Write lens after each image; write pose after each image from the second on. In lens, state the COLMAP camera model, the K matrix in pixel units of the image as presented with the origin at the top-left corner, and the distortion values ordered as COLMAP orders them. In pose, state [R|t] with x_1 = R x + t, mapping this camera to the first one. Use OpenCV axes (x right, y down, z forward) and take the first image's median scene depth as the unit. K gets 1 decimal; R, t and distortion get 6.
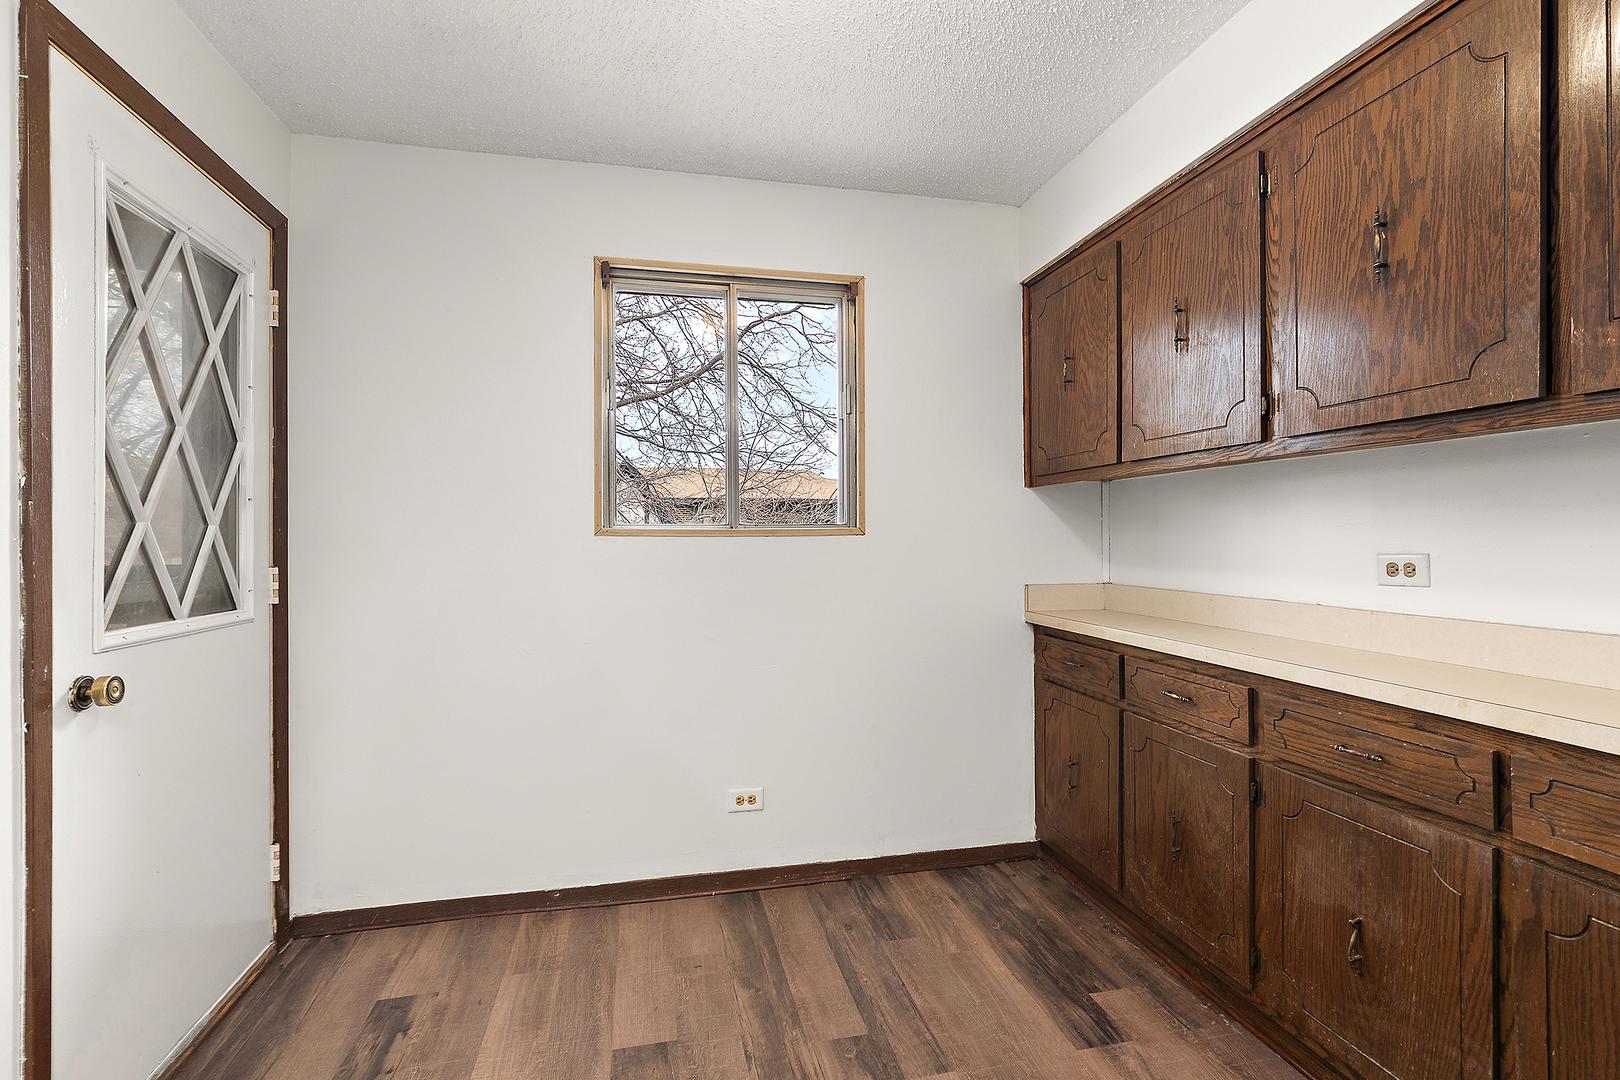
lens RADIAL K [[724.1, 0, 807.6], [0, 724.1, 536.7], [0, 0, 1]] dist [-0.009331, 0.000539]
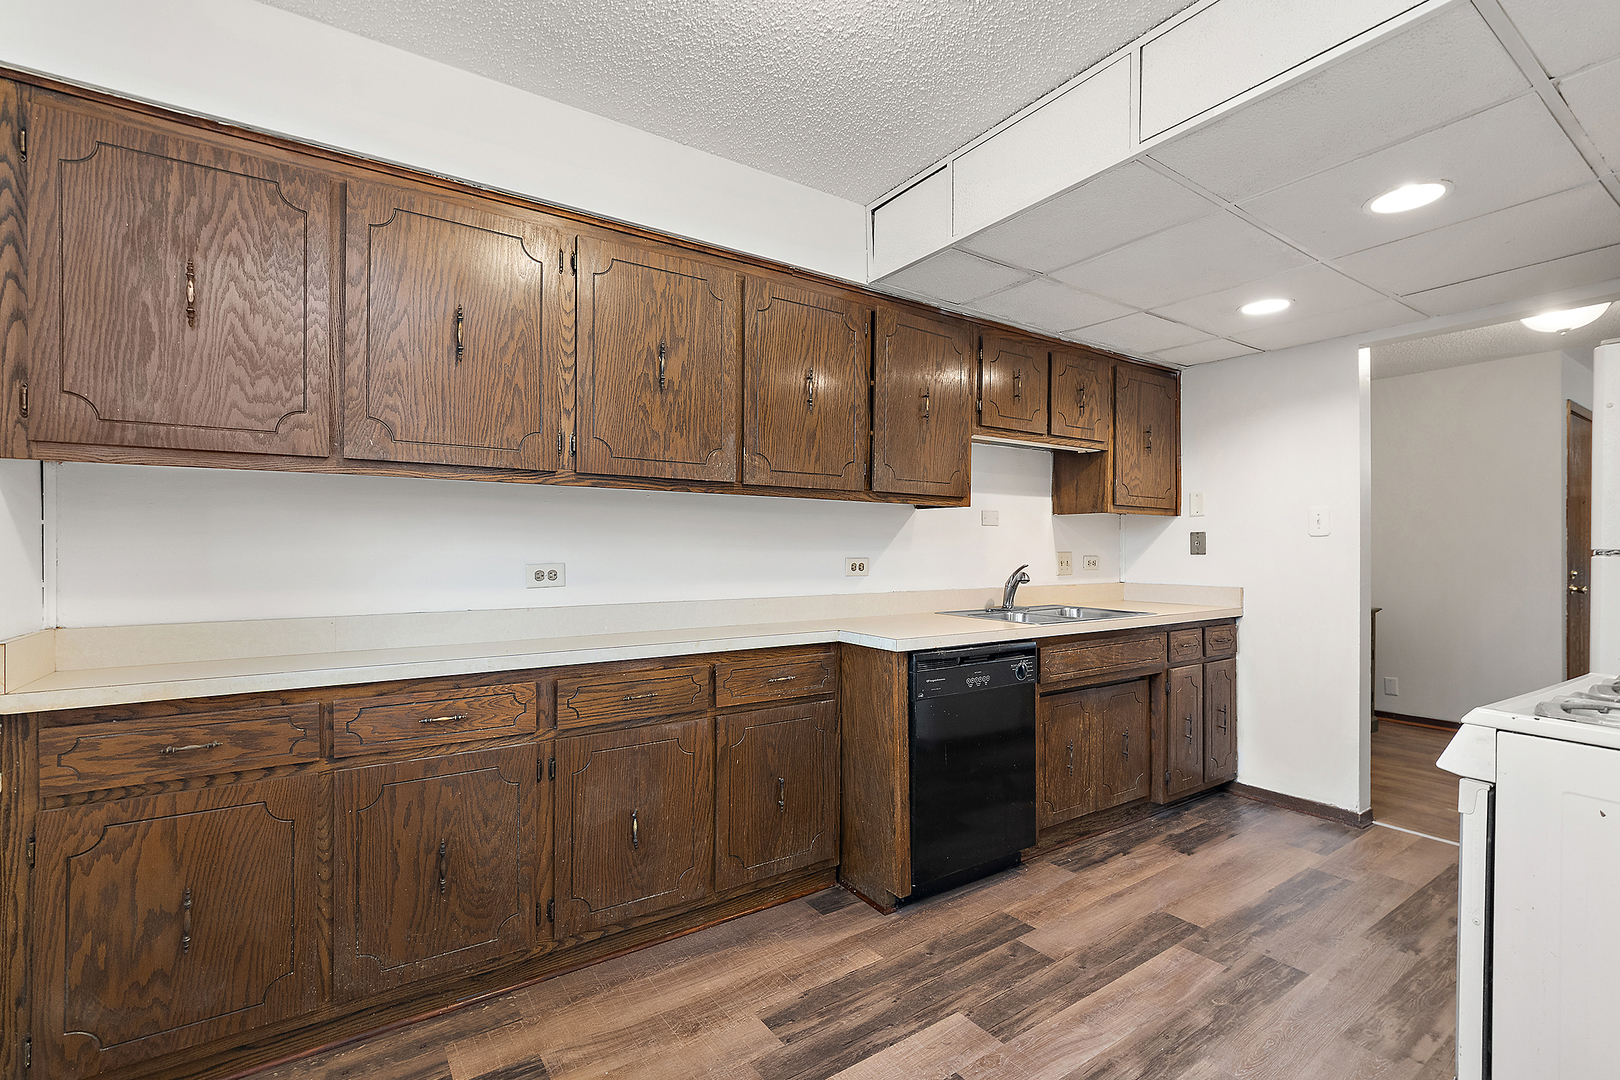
lens RADIAL K [[724.1, 0, 815.6], [0, 724.1, 545.2], [0, 0, 1]] dist [-0.009331, 0.000539]
pose [[-0.374706, 0.009608, 0.927094, -0.695626], [0.002460, 0.999953, -0.009368, 0.002962], [-0.927140, -0.001230, -0.374712, 1.127719]]
